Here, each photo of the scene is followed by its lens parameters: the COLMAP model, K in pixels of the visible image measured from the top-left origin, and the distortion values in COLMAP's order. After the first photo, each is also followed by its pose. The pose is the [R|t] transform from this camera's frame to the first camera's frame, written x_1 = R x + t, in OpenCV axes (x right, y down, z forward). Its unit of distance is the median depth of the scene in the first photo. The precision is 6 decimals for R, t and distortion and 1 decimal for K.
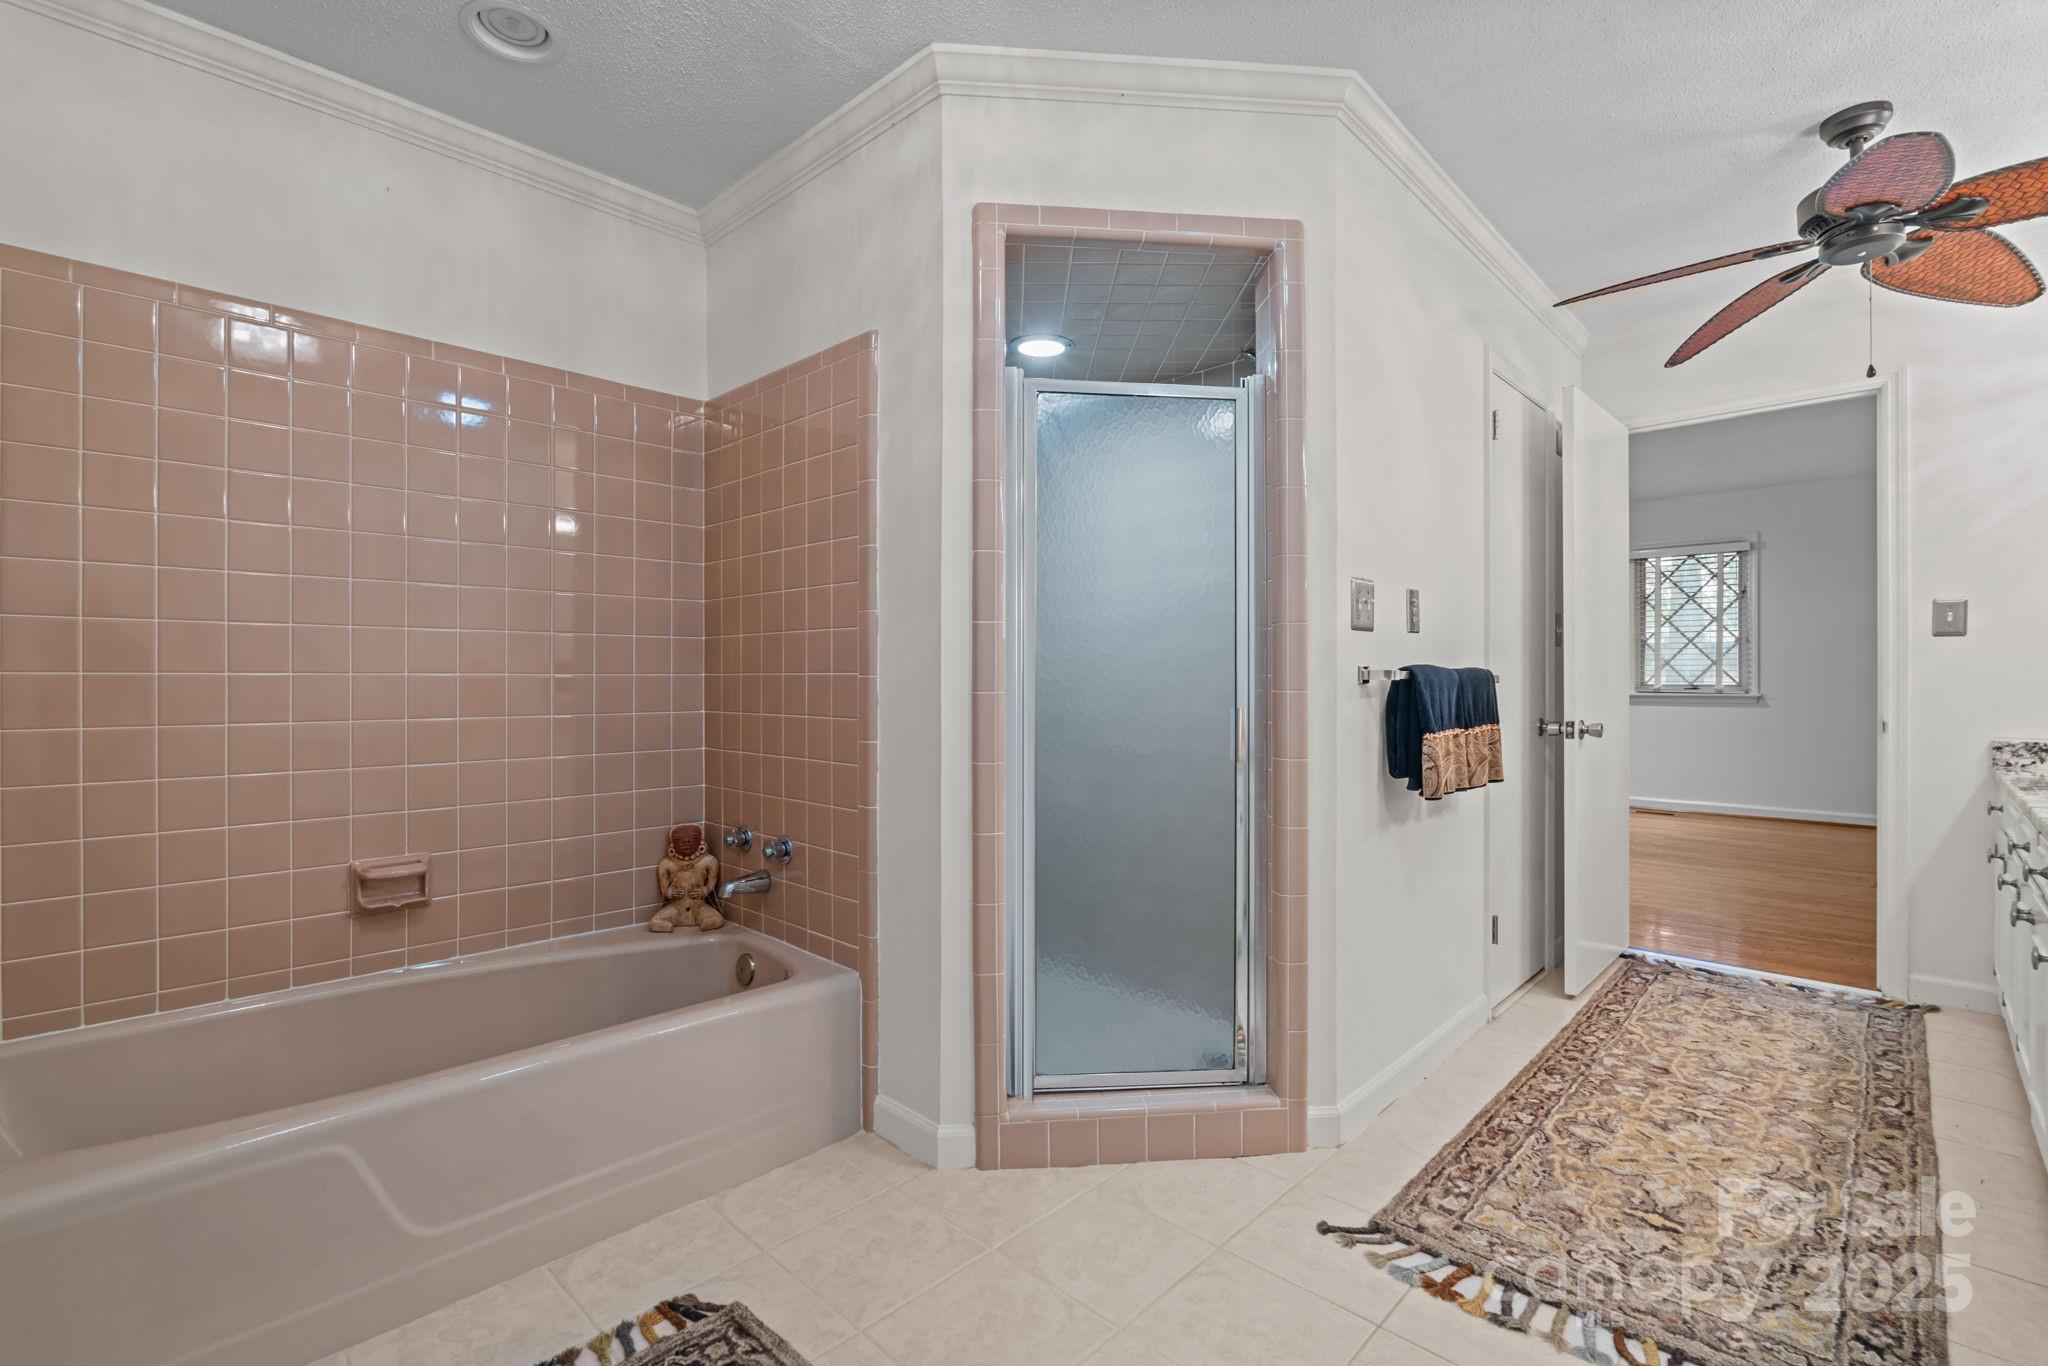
lens RADIAL K [[909.8, 0, 1024.0], [0, 909.8, 683.0], [0, 0, 1]] dist [-0.009590, -0.000528]
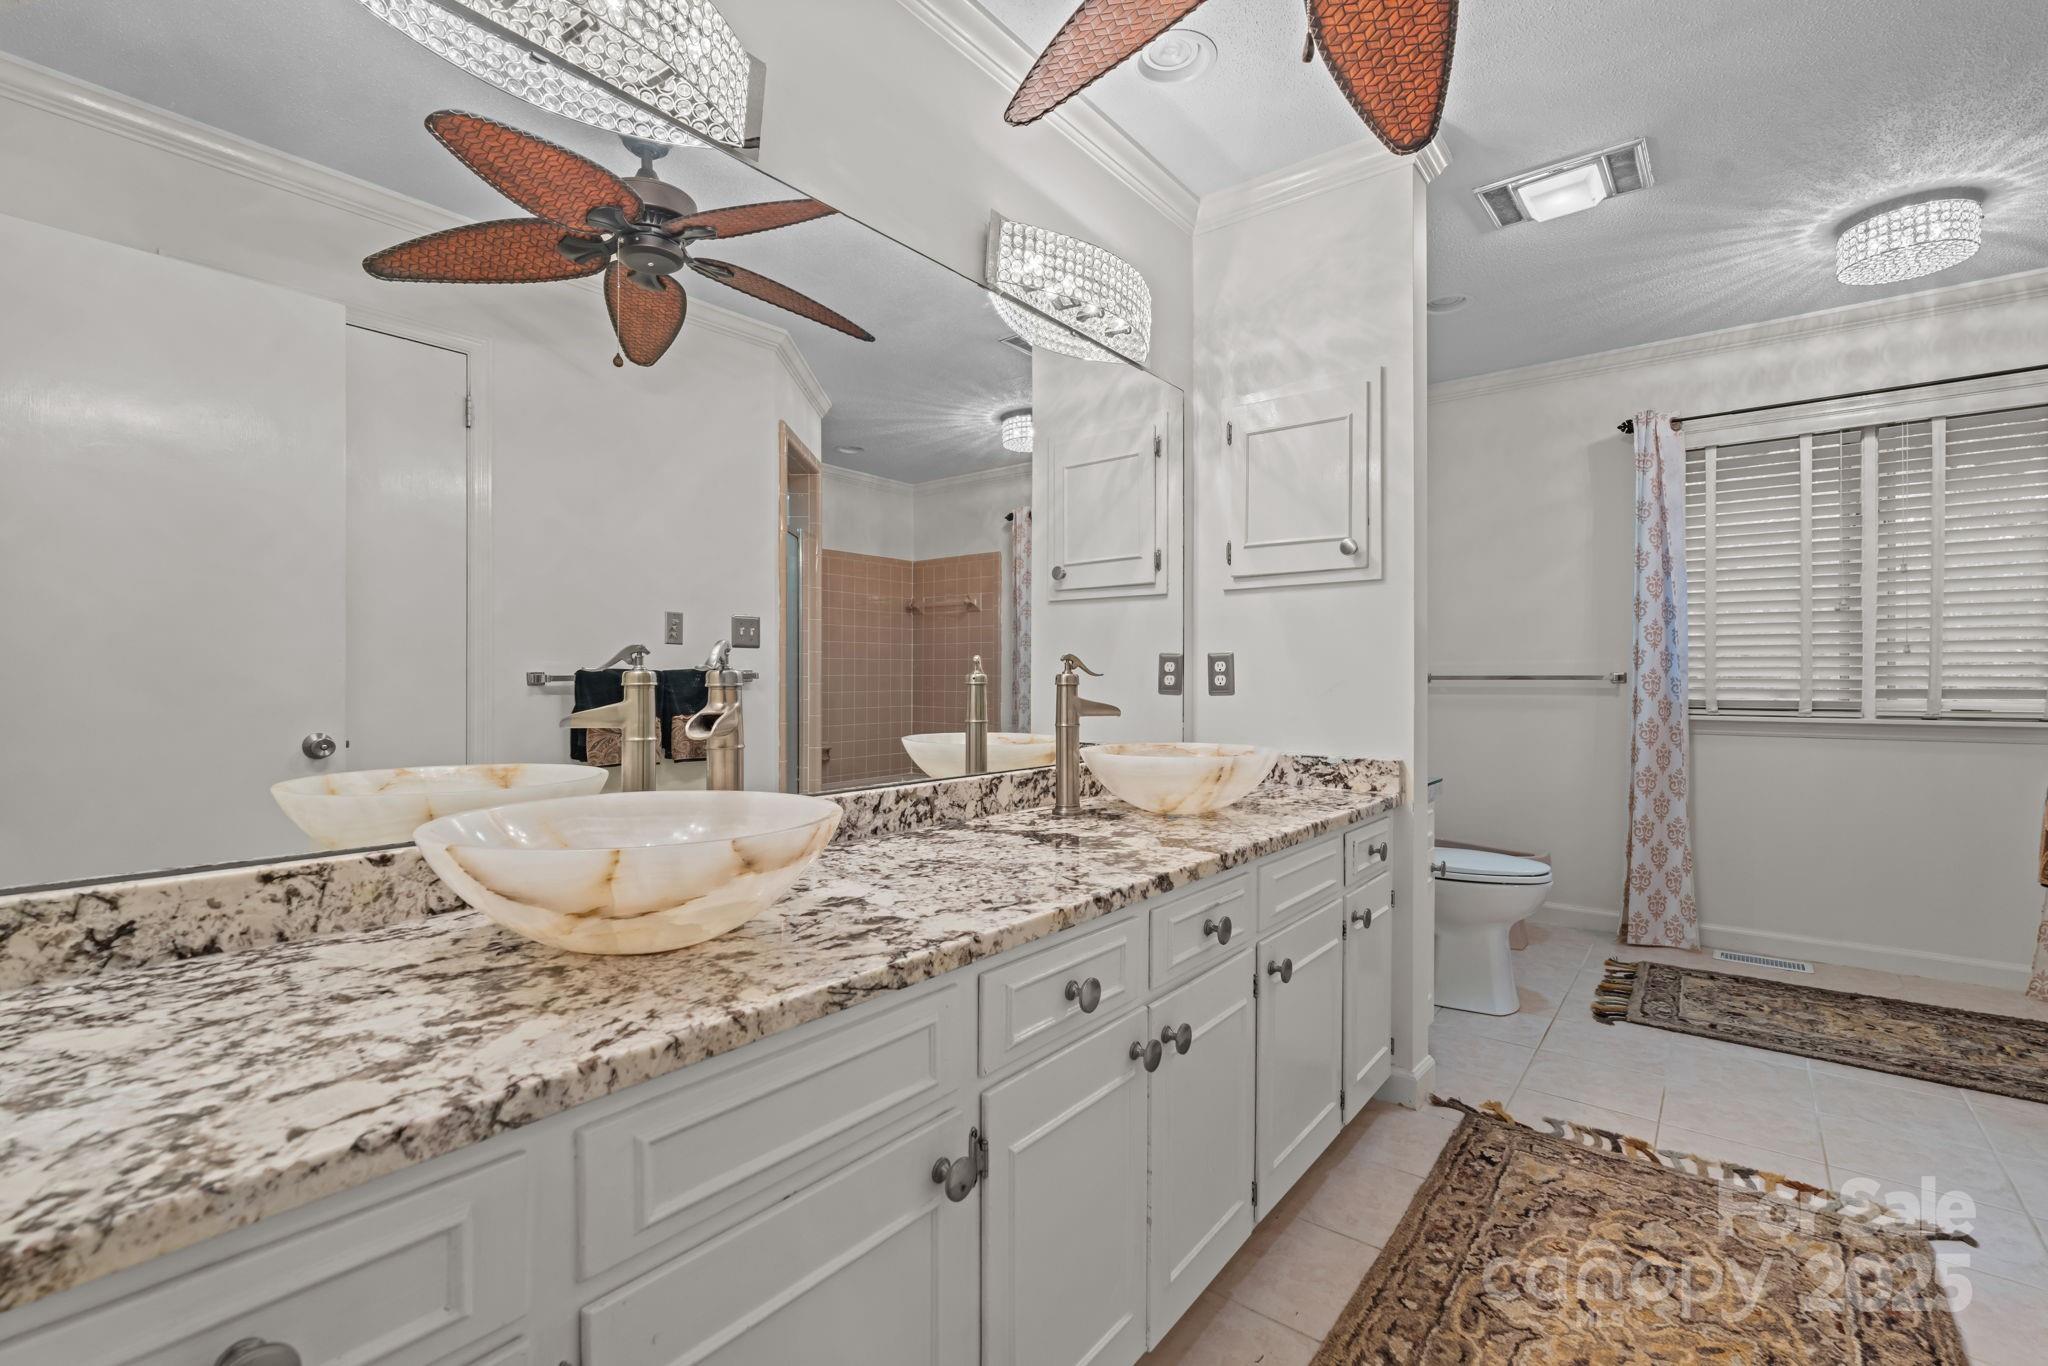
lens RADIAL K [[909.8, 0, 1024.0], [0, 909.8, 683.0], [0, 0, 1]] dist [-0.009590, -0.000528]
pose [[-0.994535, -0.001214, -0.104393, 1.606129], [-0.001722, 0.999987, 0.004774, -0.005017], [0.104386, 0.004927, -0.994525, 2.061206]]
